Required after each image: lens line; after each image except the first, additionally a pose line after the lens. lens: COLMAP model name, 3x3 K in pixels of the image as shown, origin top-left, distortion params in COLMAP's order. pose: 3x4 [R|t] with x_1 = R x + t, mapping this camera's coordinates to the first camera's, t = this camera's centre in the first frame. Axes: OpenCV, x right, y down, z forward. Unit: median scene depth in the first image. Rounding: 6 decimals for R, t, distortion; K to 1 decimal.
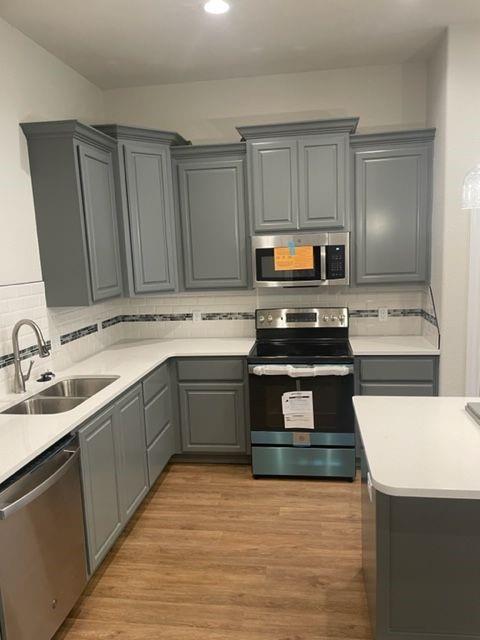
lens RADIAL K [[475.6, 0, 240.0], [0, 475.6, 320.0], [0, 0, 1]] dist [0.081248, -0.102210]
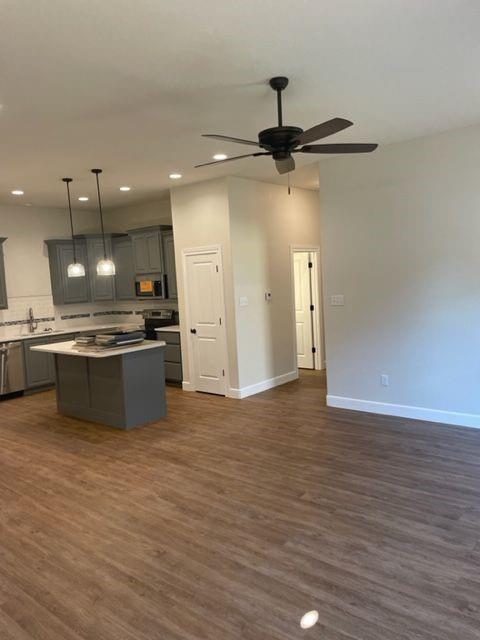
lens RADIAL K [[488.1, 0, 237.6], [0, 488.1, 308.3], [0, 0, 1]] dist [0.090848, -0.115180]
pose [[0.852561, 0.029071, -0.521818, 1.658174], [-0.055801, 0.997808, -0.035581, 0.028768], [0.519640, 0.059453, 0.852314, -0.709458]]
